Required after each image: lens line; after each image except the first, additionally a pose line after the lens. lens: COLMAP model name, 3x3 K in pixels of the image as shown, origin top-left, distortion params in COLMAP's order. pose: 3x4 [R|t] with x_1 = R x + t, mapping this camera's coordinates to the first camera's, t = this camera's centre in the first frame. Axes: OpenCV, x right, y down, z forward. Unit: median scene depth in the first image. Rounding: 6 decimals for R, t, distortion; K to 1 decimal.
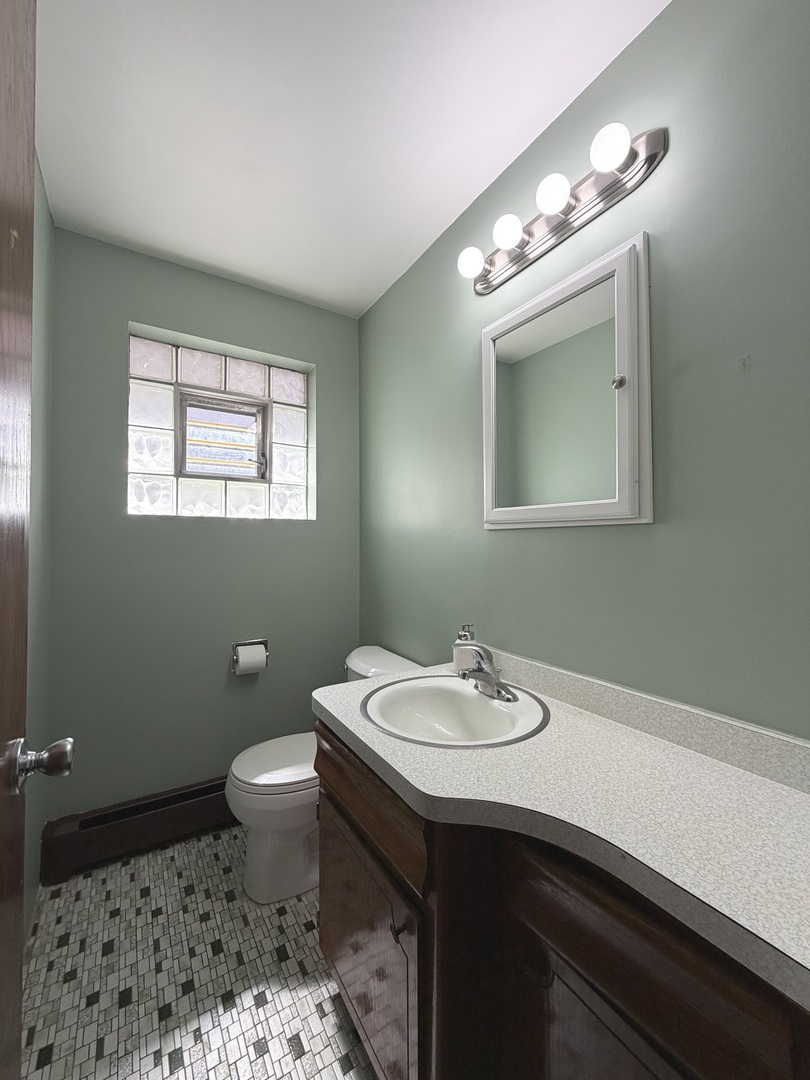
lens RADIAL K [[428.8, 0, 405.0], [0, 428.8, 540.0], [0, 0, 1]] dist [0.000186, 0.000053]
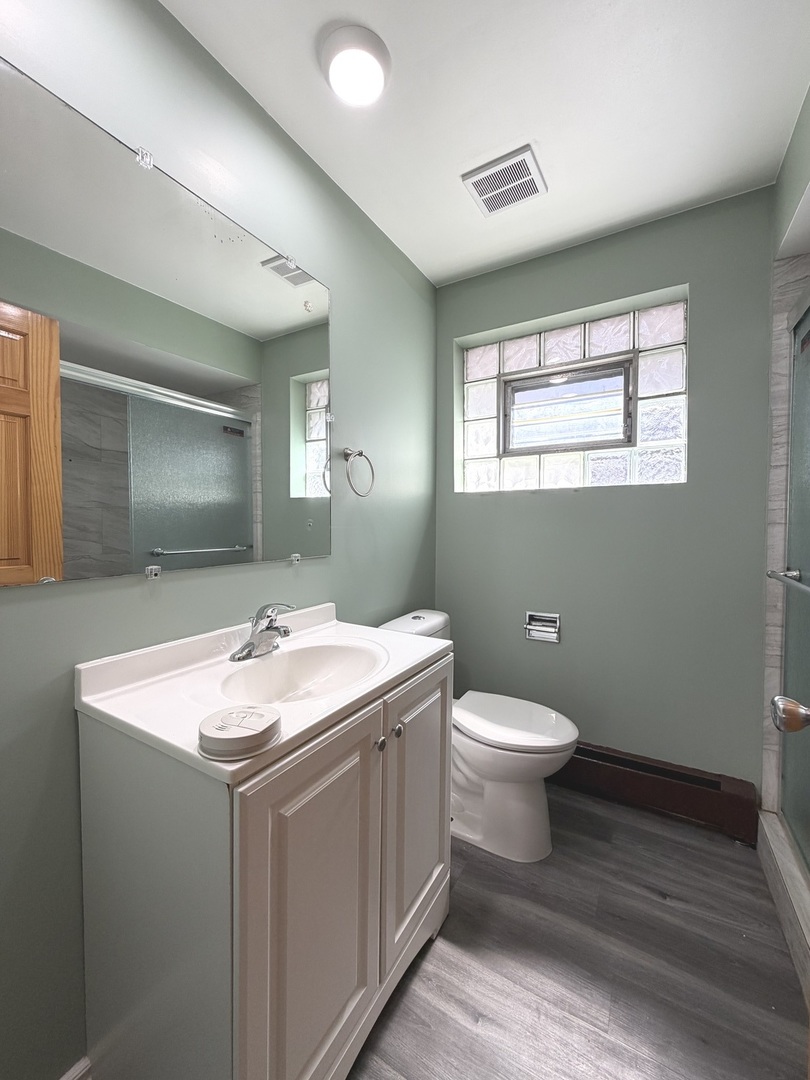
lens RADIAL K [[430.7, 0, 406.6], [0, 430.7, 533.3], [0, 0, 1]] dist [-0.001848, 0.000113]
pose [[0.465623, 0.024522, -0.884643, 0.366679], [0.021466, 0.999009, 0.038990, 0.006944], [0.884723, -0.037144, 0.464635, 0.216831]]
